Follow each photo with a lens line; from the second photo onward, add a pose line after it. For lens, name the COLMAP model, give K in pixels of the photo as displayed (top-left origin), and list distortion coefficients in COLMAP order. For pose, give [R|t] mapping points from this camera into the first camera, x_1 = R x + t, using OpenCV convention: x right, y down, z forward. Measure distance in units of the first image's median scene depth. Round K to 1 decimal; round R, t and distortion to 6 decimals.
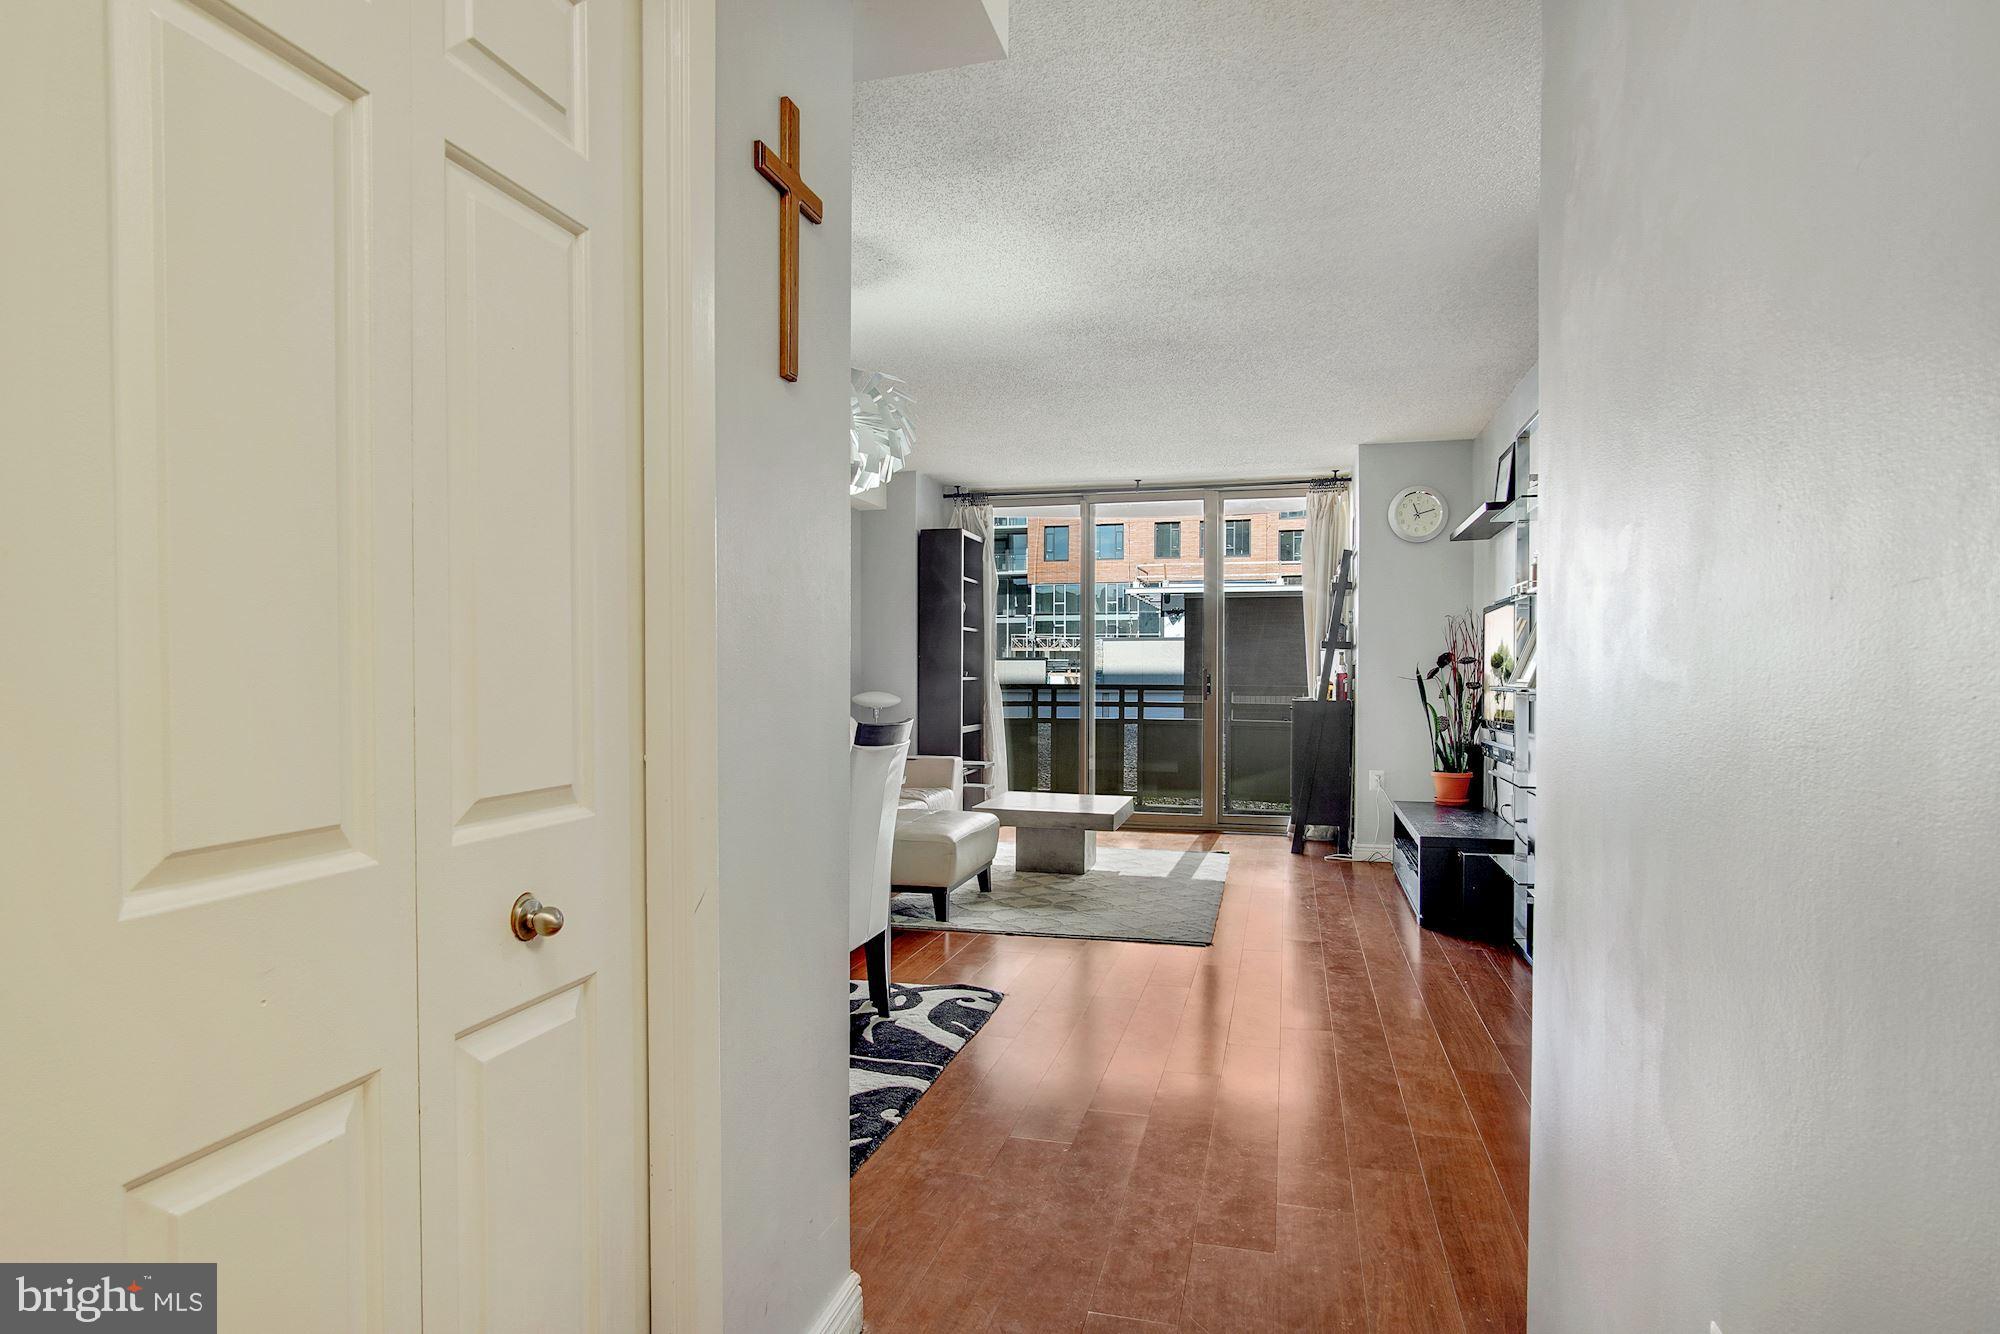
lens RADIAL K [[1081.1, 0, 962.5], [0, 1081.1, 705.8], [0, 0, 1]] dist [-0.030871, 0.009644]
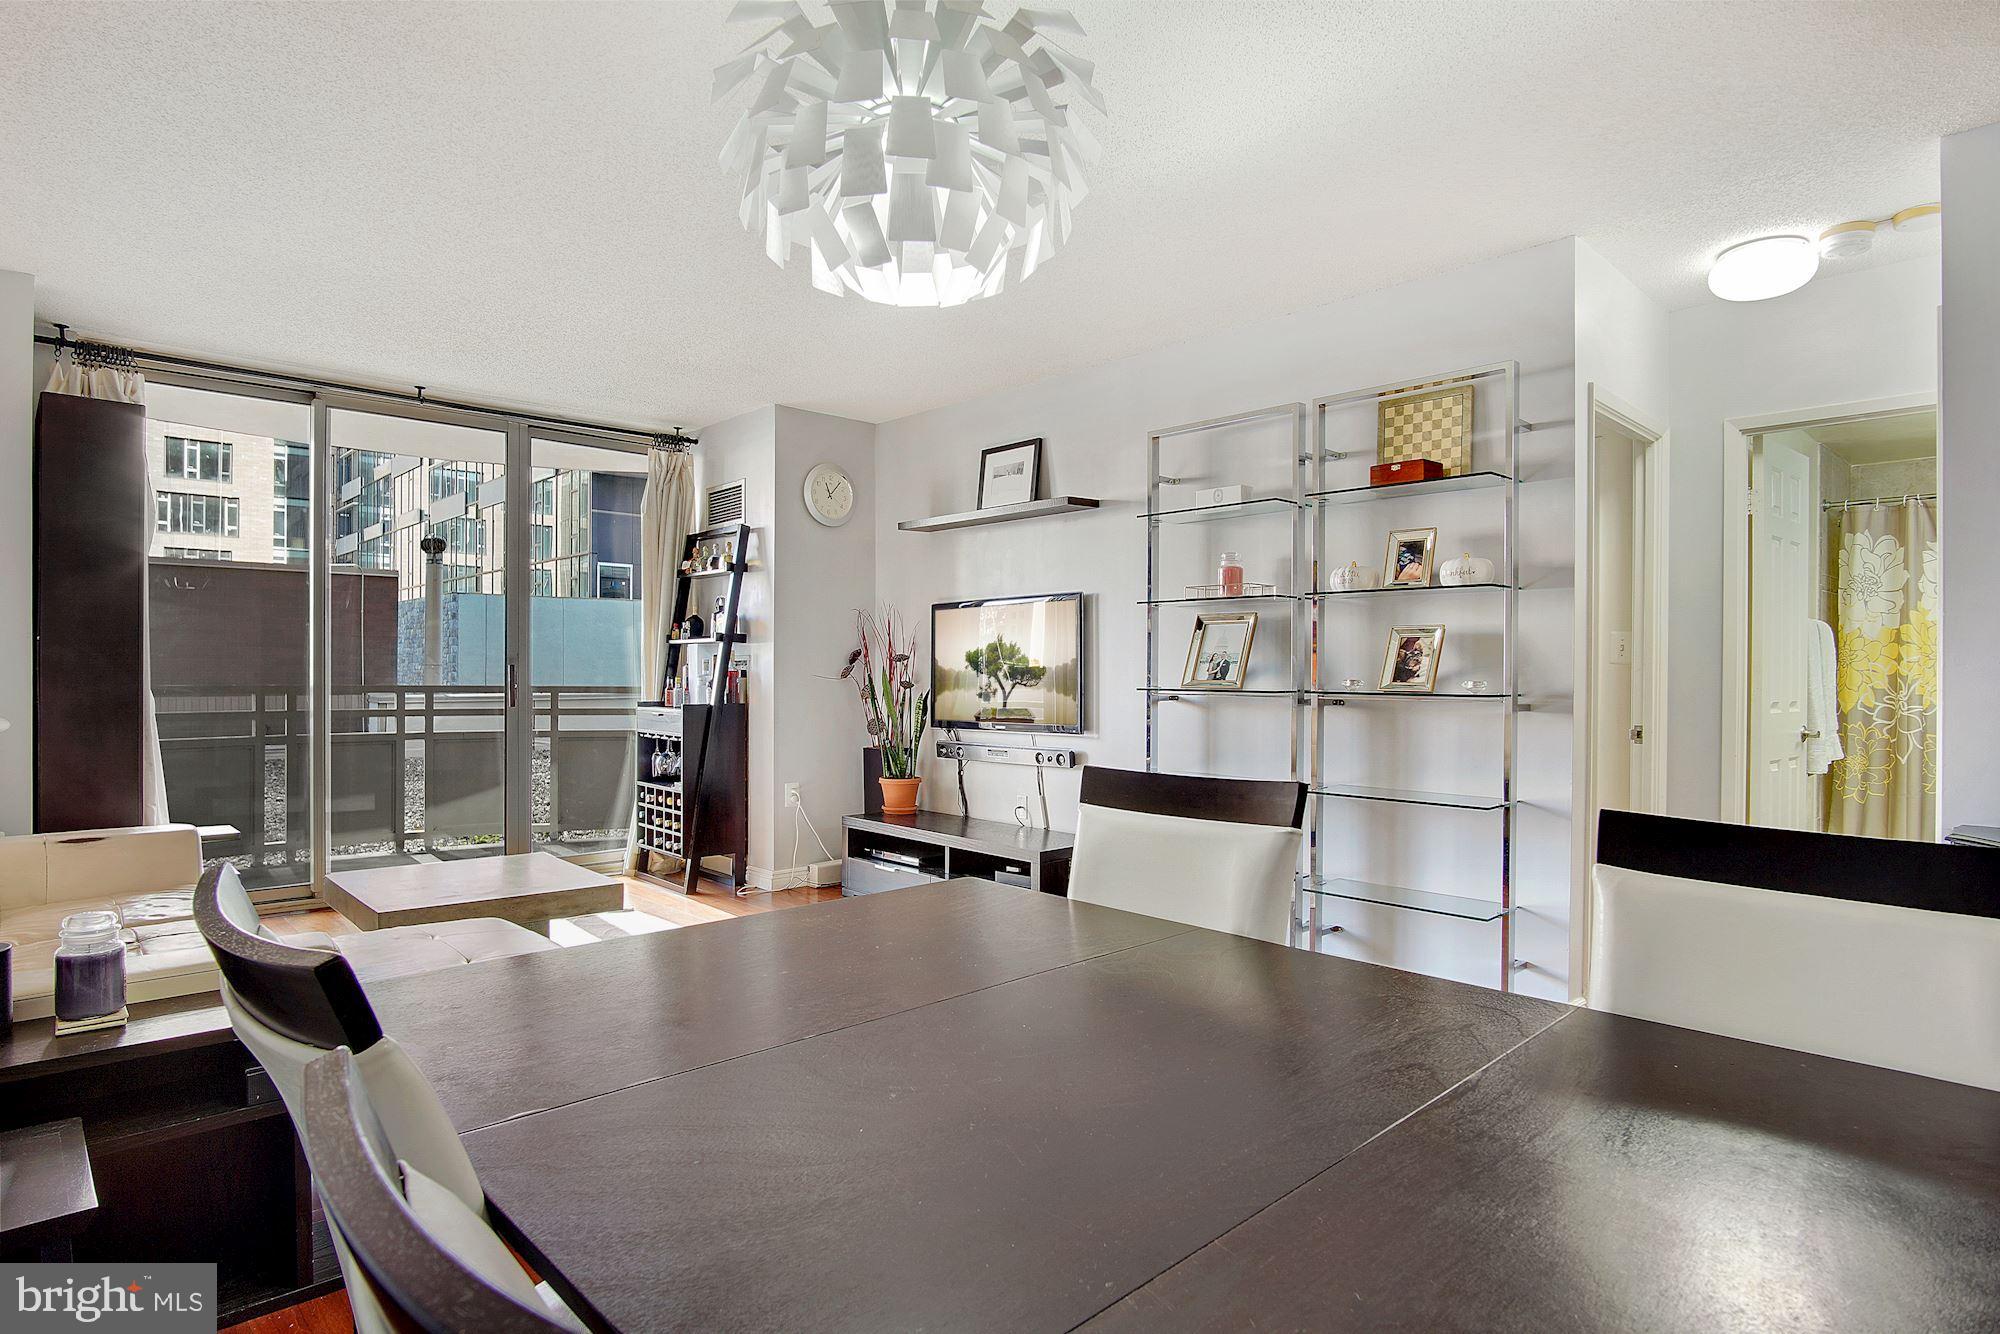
lens RADIAL K [[1081.1, 0, 1001.9], [0, 1081.1, 686.2], [0, 0, 1]] dist [-0.030871, 0.009644]
pose [[0.503606, -0.009393, 0.863882, -0.276170], [0.020840, 0.999782, -0.001278, -0.013434], [-0.863682, 0.018647, 0.503692, 0.407459]]
